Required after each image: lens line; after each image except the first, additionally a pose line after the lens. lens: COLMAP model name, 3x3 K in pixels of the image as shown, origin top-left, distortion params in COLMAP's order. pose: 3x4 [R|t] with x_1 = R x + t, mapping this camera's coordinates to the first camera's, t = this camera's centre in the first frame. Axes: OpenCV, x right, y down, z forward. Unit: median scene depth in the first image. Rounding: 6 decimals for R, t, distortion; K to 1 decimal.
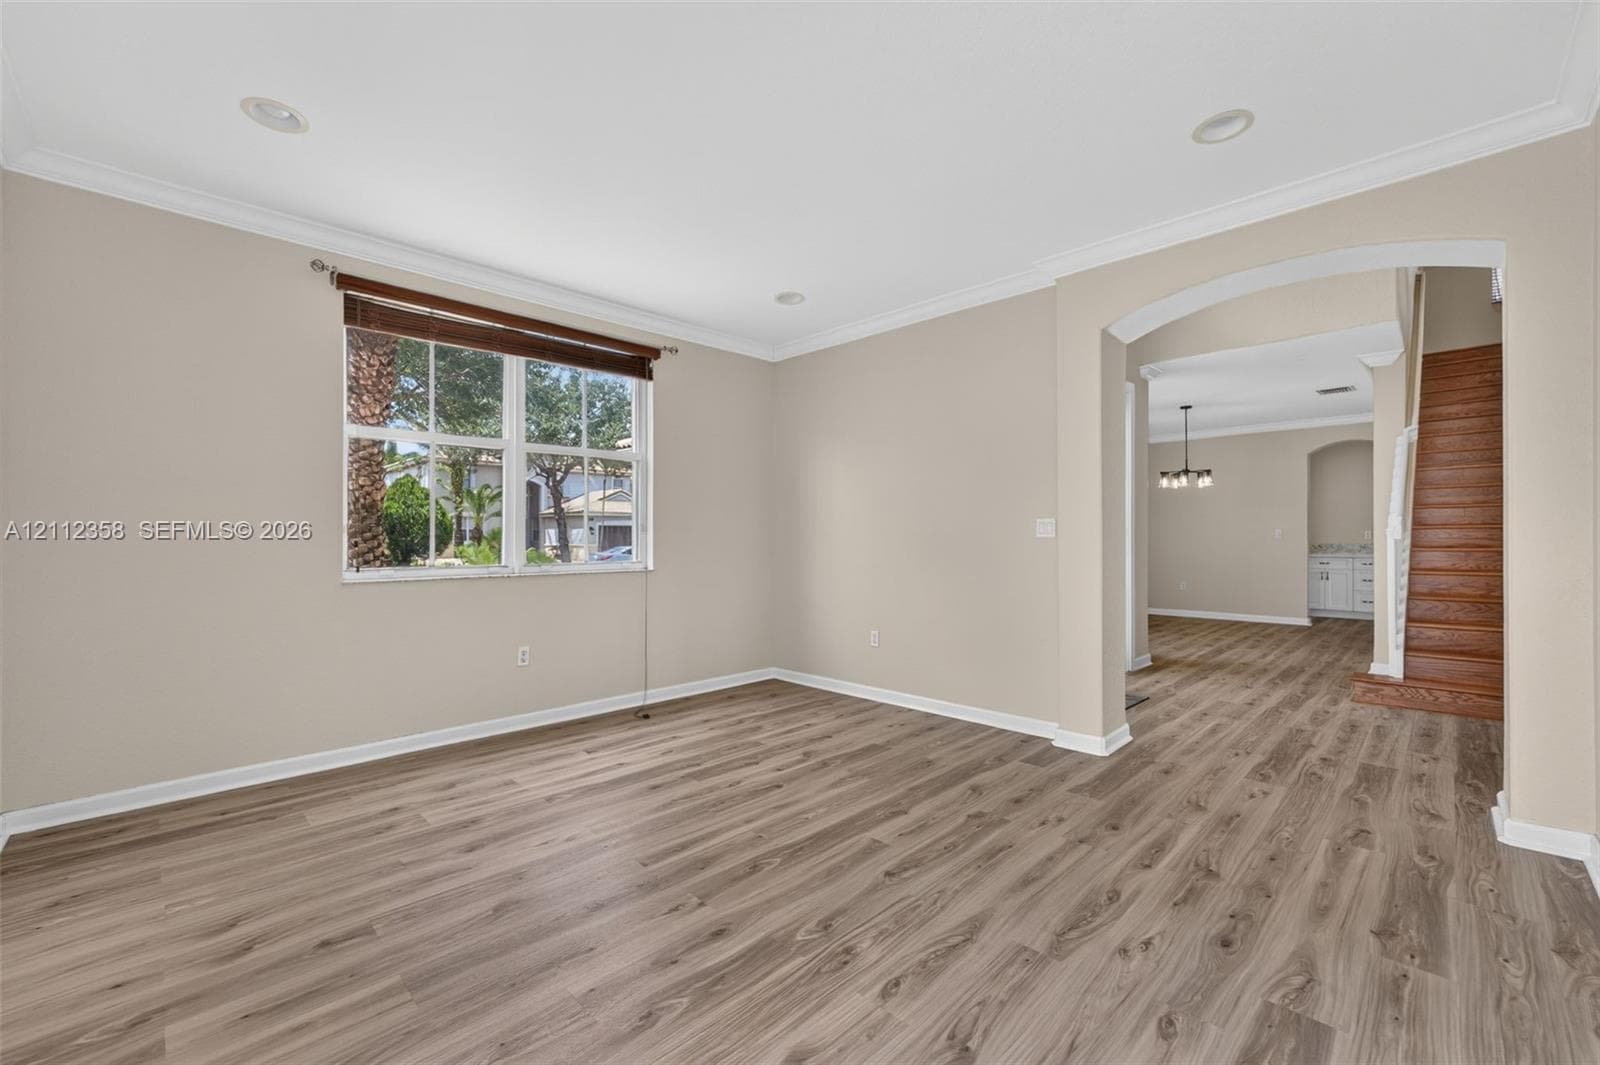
lens RADIAL K [[656.7, 0, 798.9], [0, 656.7, 539.8], [0, 0, 1]] dist [-0.004256, 0.000165]
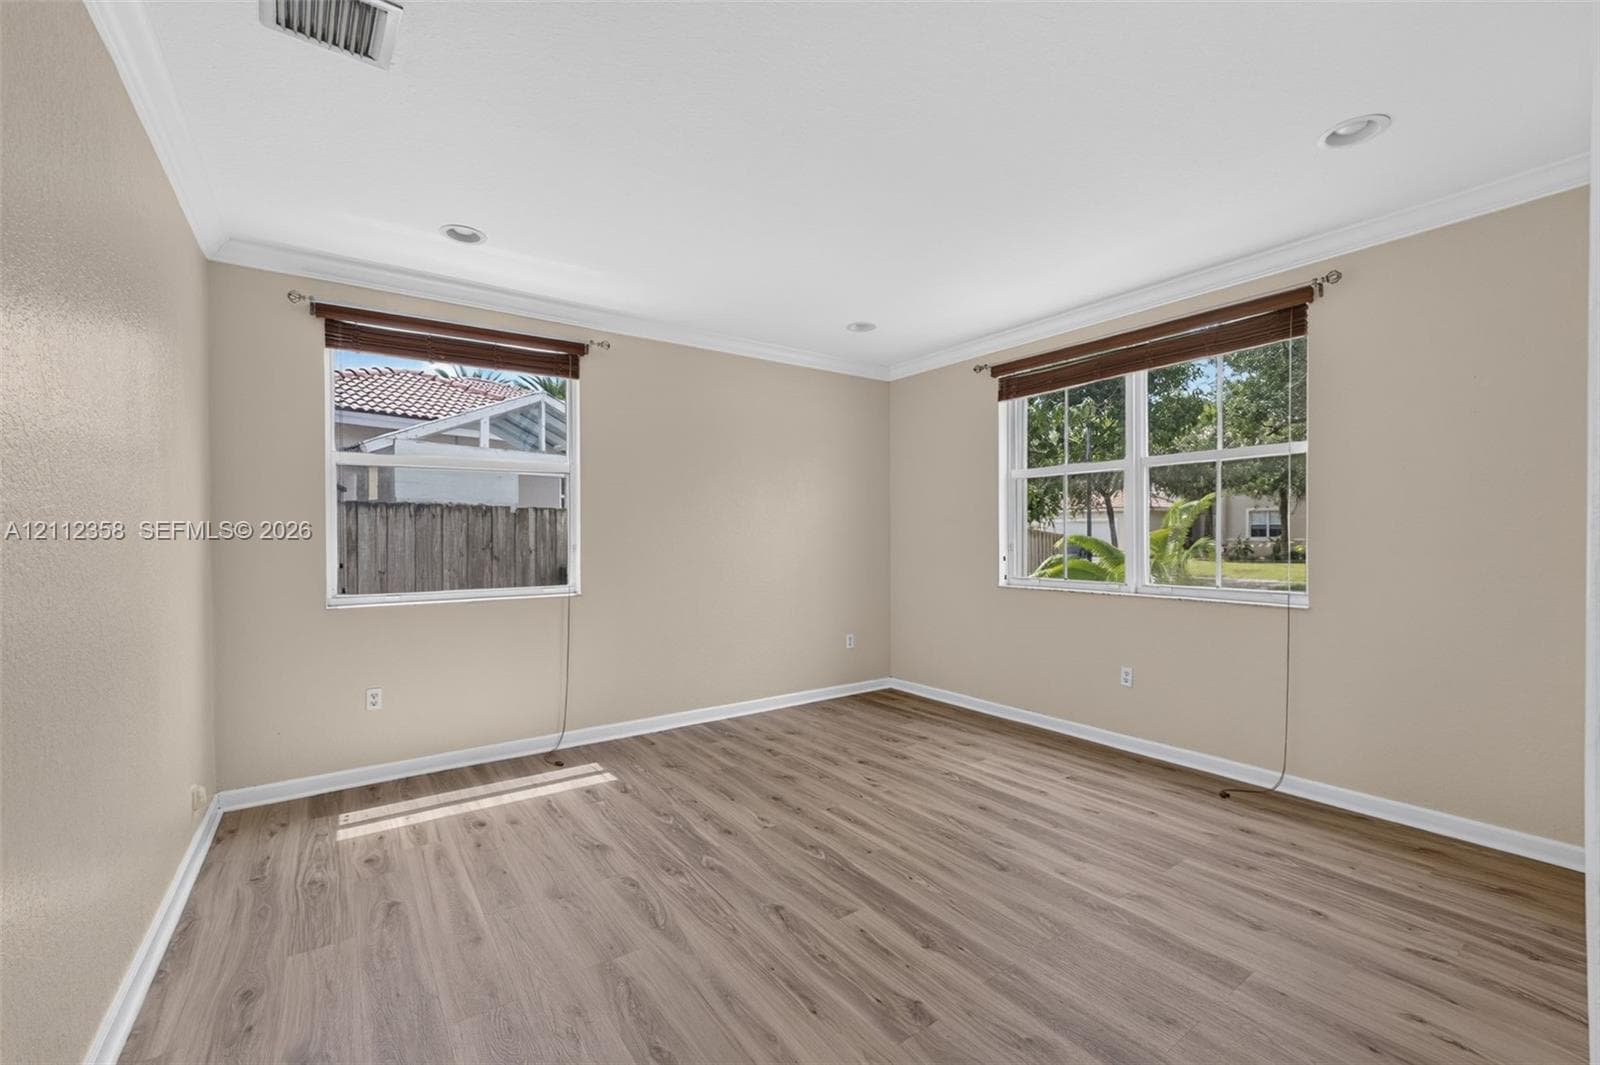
lens RADIAL K [[656.7, 0, 793.7], [0, 656.7, 534.2], [0, 0, 1]] dist [-0.004256, 0.000165]
pose [[-0.168472, -0.000830, -0.985706, 0.893182], [0.003621, 0.999992, -0.001461, -0.050946], [0.985700, -0.003815, -0.168468, 0.945544]]
